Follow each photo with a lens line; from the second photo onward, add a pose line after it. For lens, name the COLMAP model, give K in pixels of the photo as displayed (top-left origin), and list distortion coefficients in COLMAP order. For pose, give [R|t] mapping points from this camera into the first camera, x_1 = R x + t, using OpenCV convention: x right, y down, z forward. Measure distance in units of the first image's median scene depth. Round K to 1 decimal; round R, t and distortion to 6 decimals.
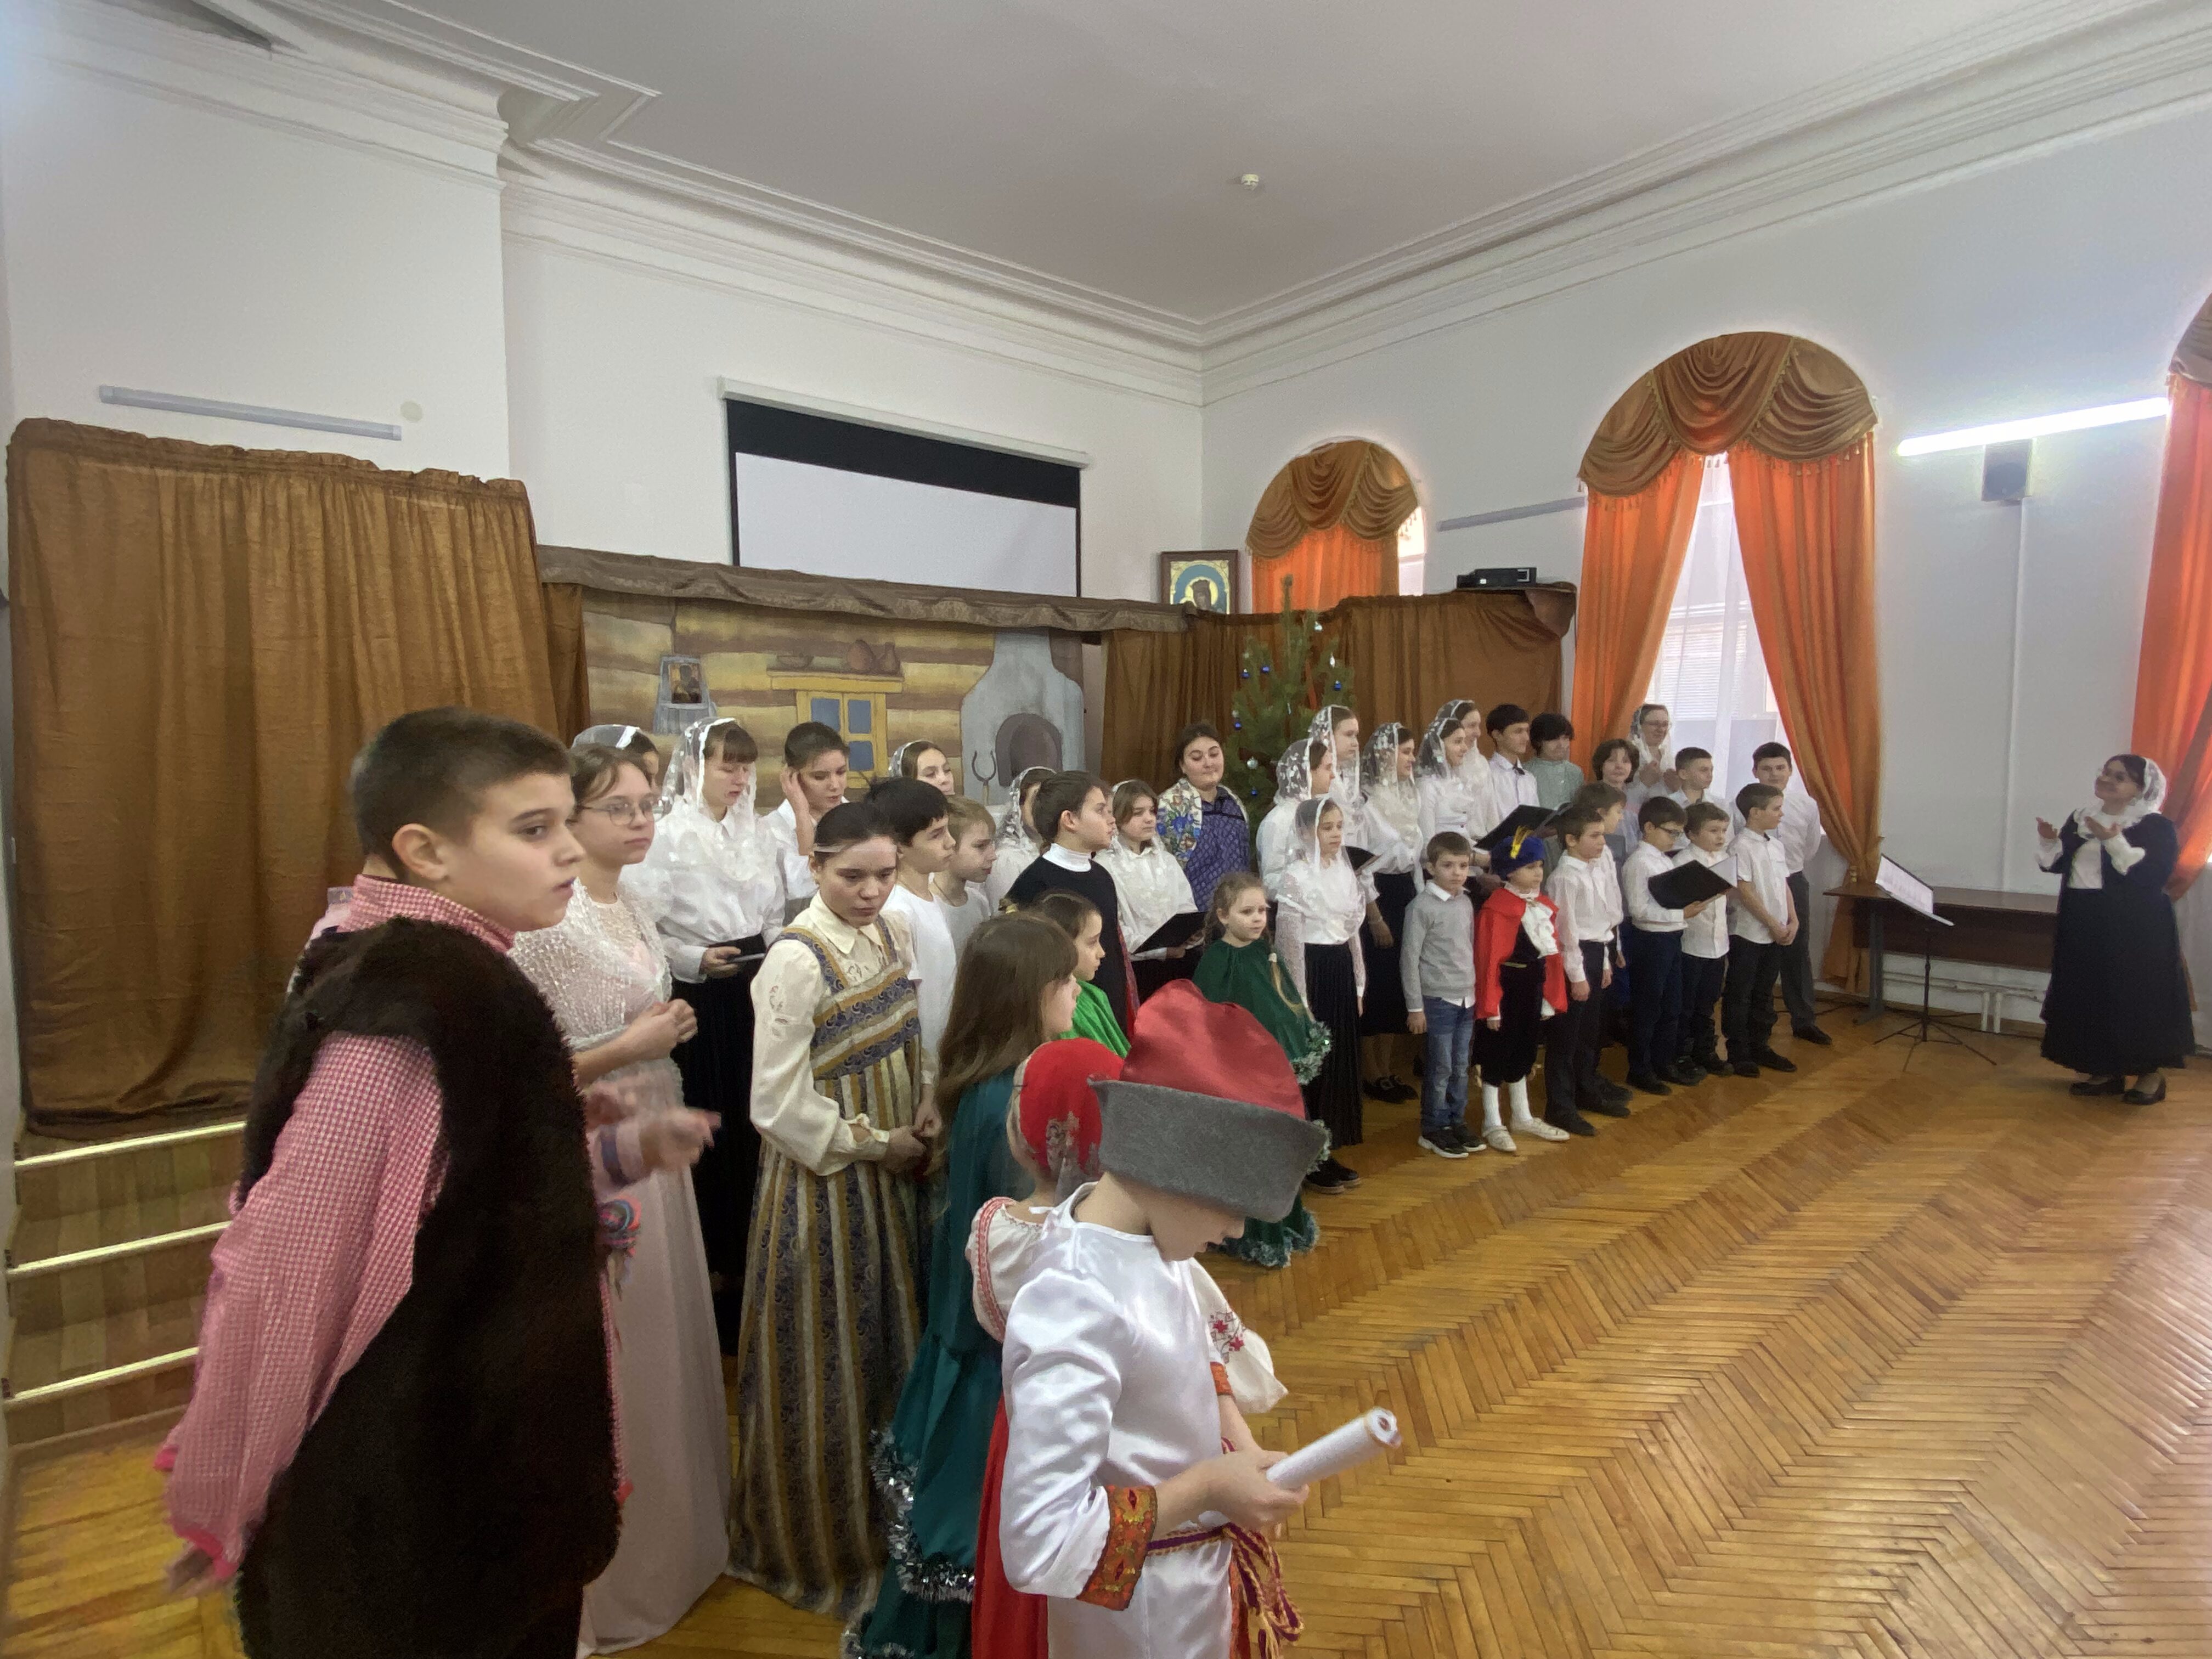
lens RADIAL K [[1173.2, 0, 1106.0], [0, 1173.2, 829.5], [0, 0, 1]] dist [0.106856, -0.114759]
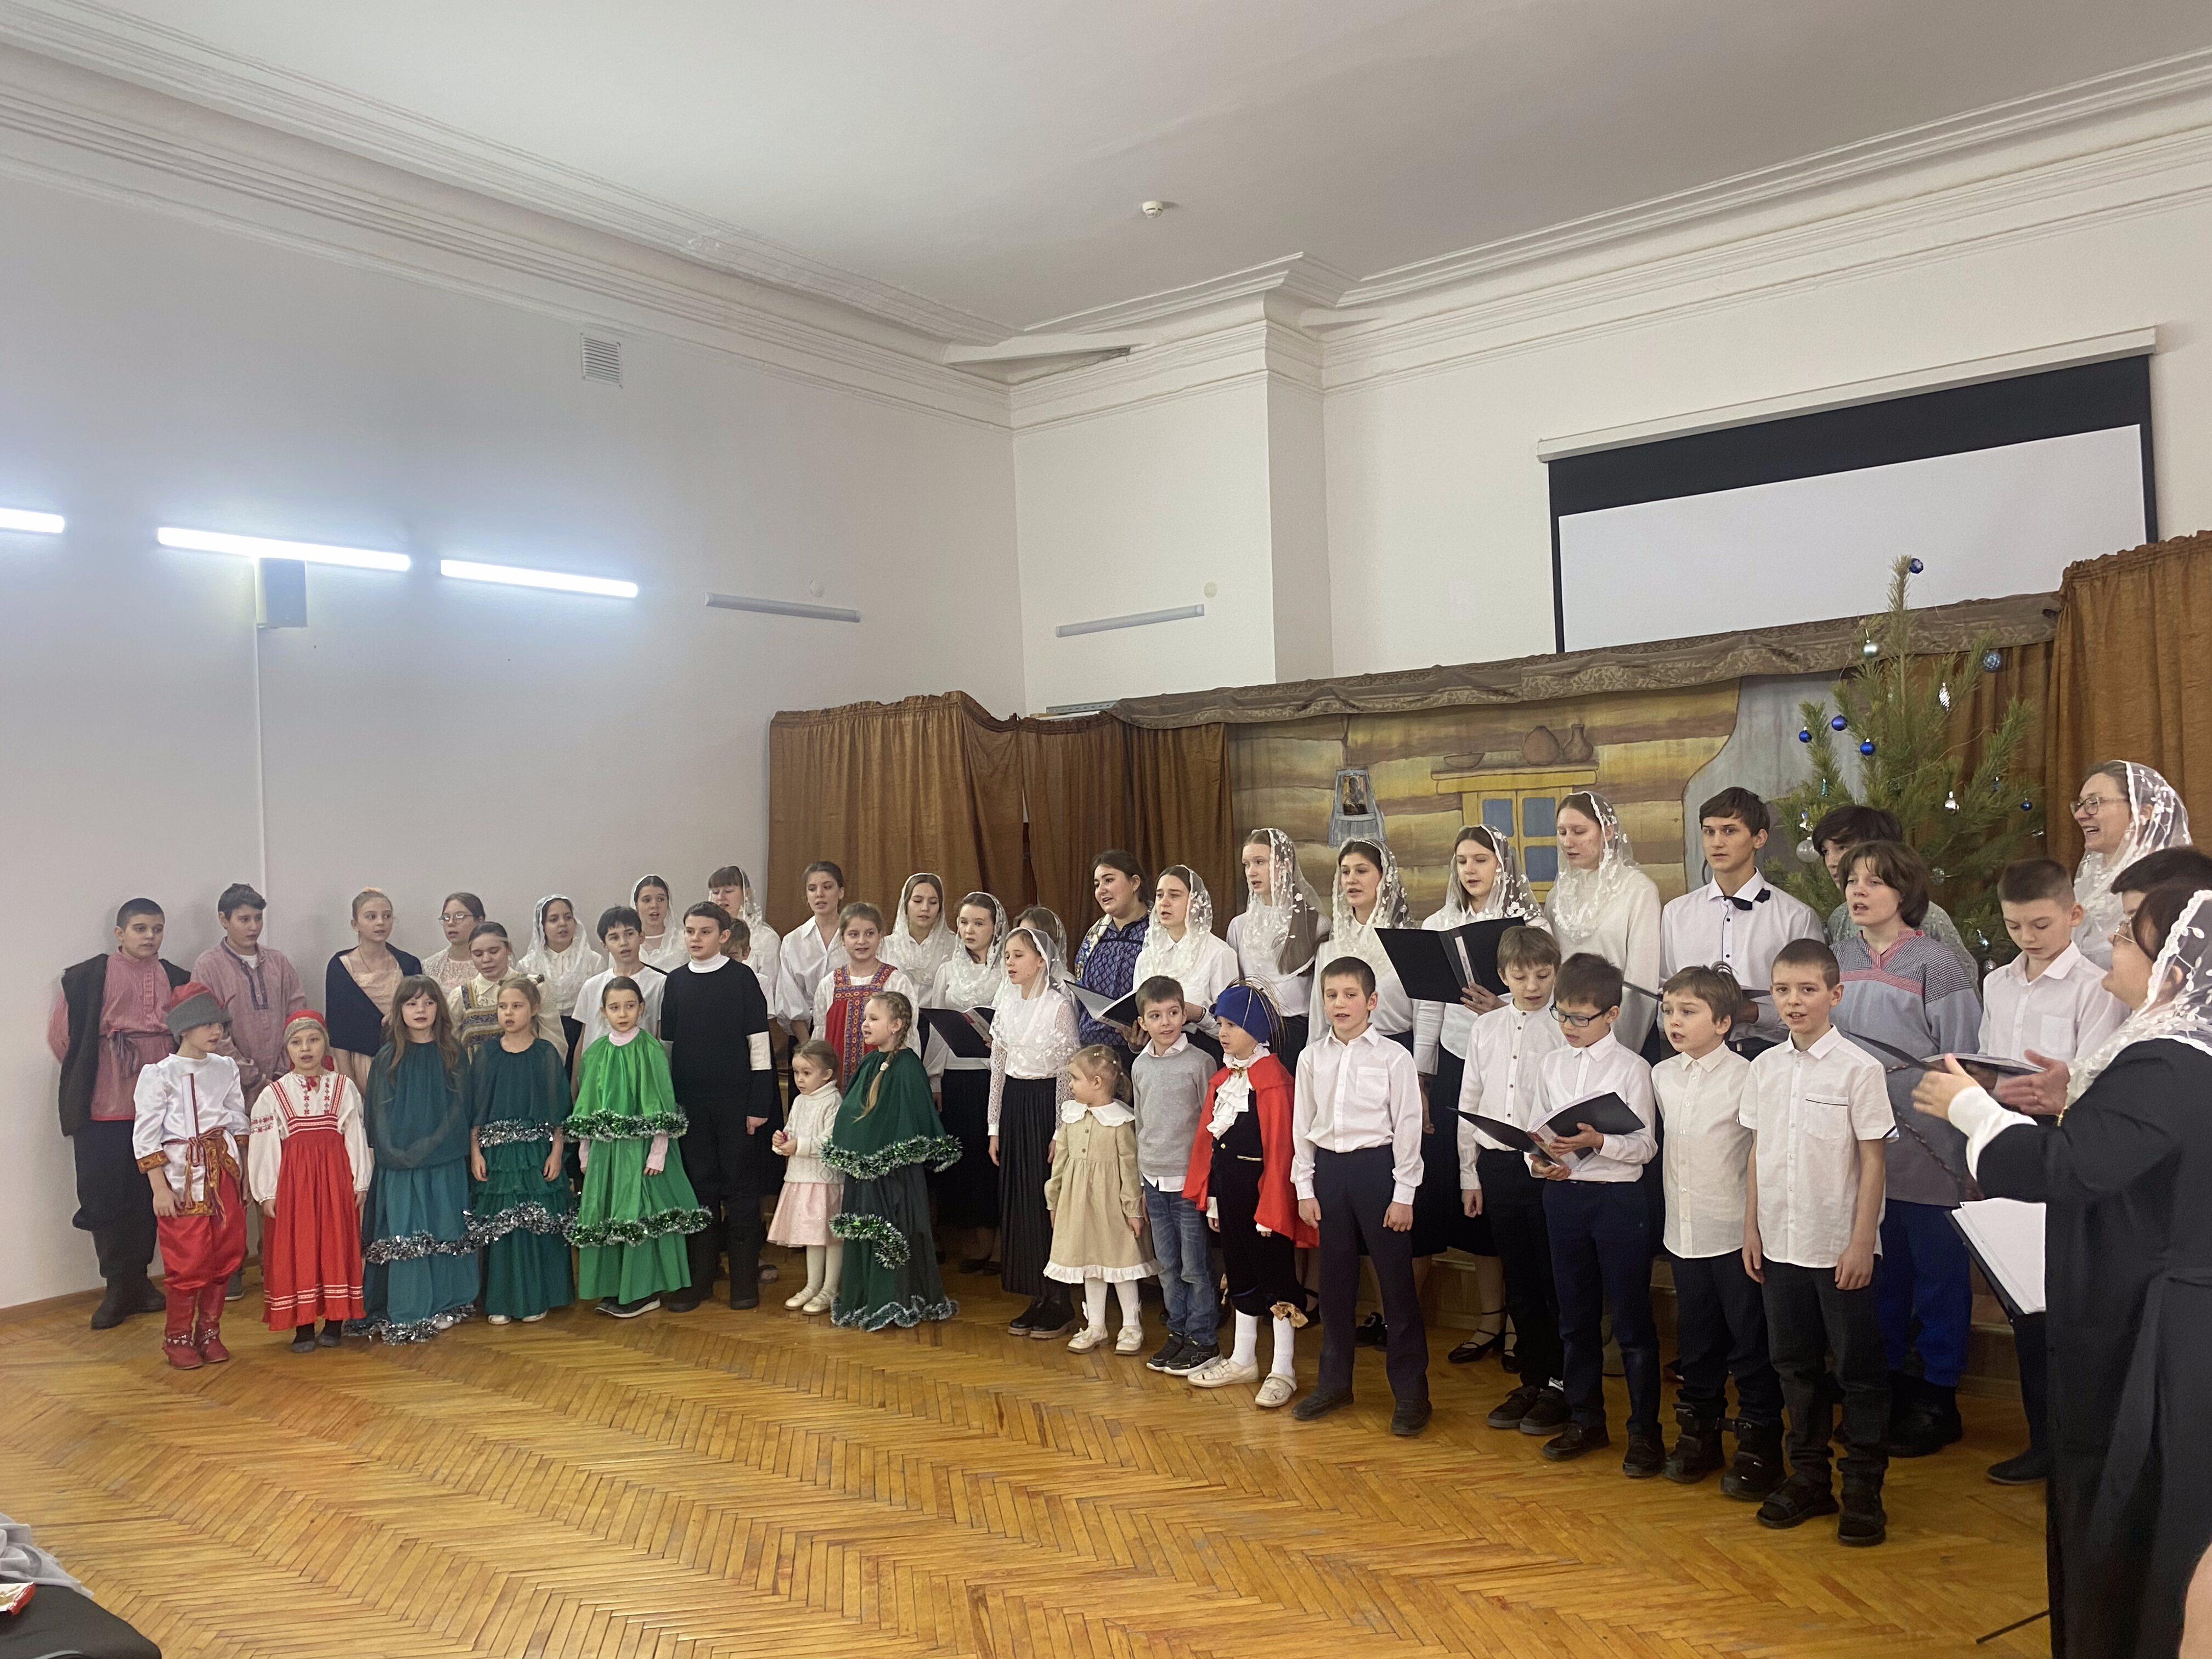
lens RADIAL K [[1734.0, 0, 1051.1], [0, 1734.0, 829.2], [0, 0, 1]] dist [0.130020, -0.226734]
pose [[0.191323, -0.019390, -0.981336, 0.921025], [-0.036635, 0.998967, -0.026881, -0.040397], [0.980843, 0.041094, 0.190415, 0.416348]]
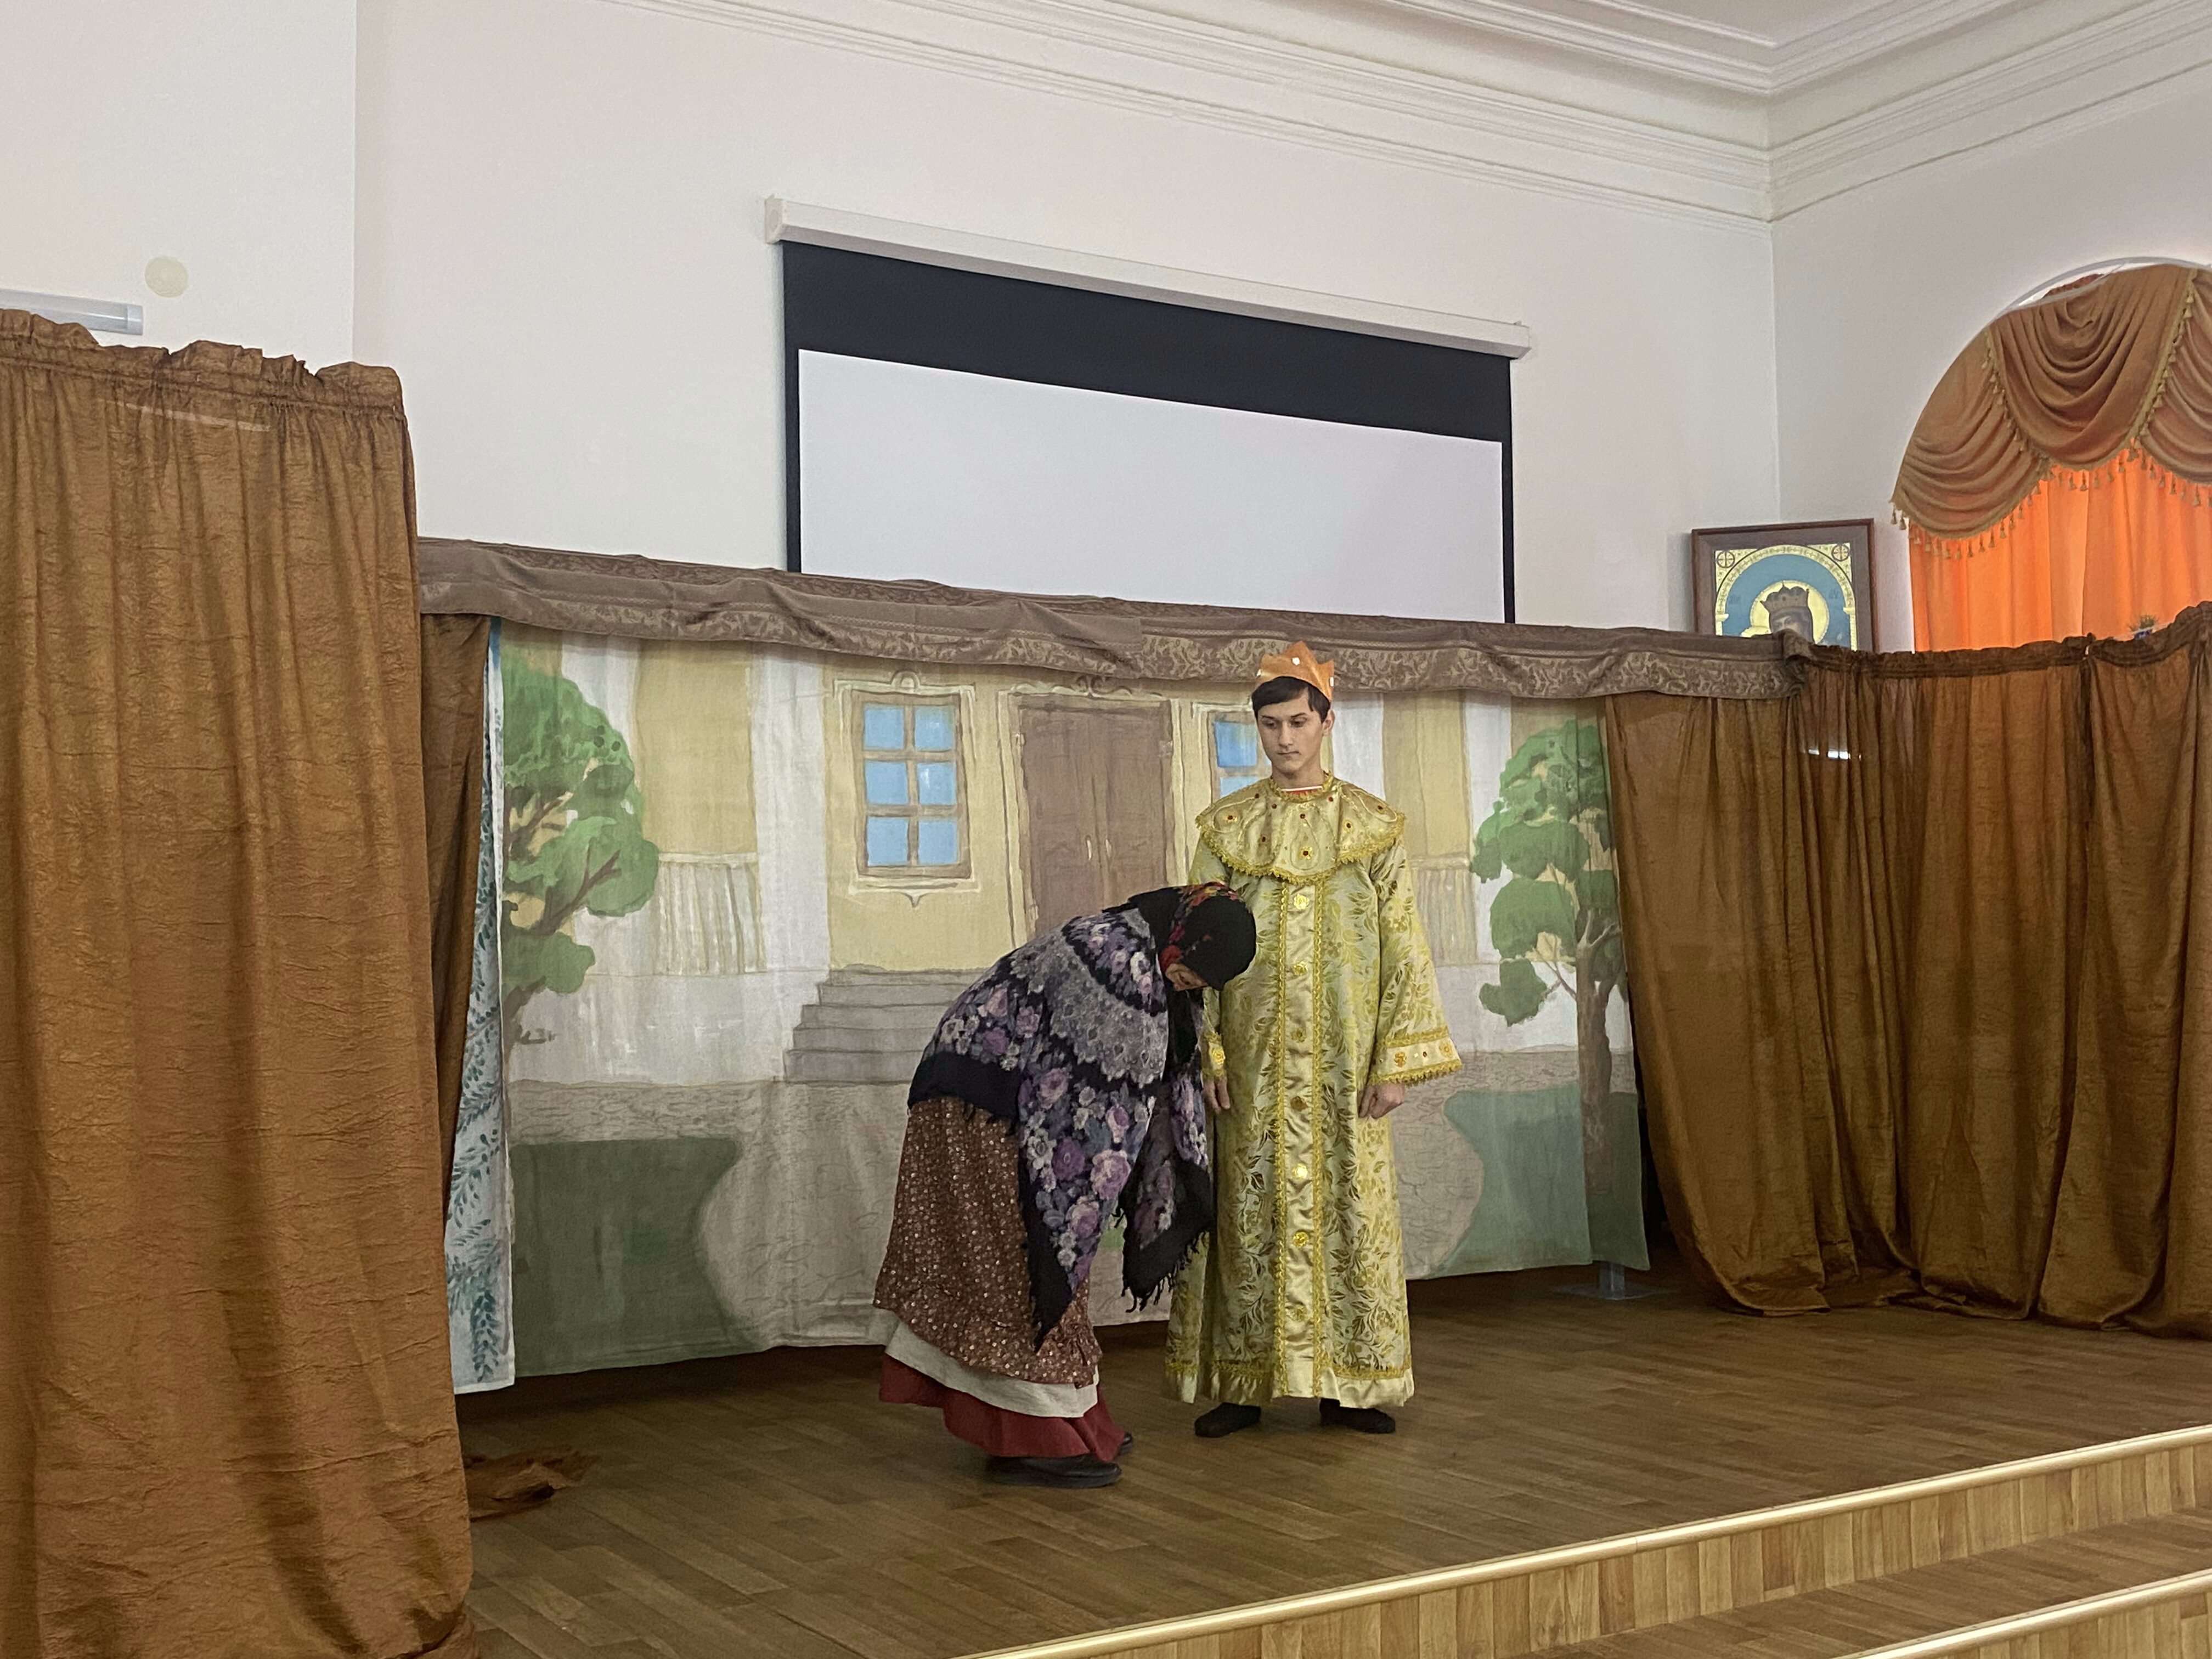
lens RADIAL K [[2433.0, 0, 1106.0], [0, 2433.0, 829.5], [0, 0, 1]] dist [0.165224, -0.391268]
pose [[0.989407, -0.017618, -0.144098, -0.056157], [-0.001362, 0.991438, -0.130572, -0.001329], [0.145165, 0.129385, 0.980911, 0.094427]]
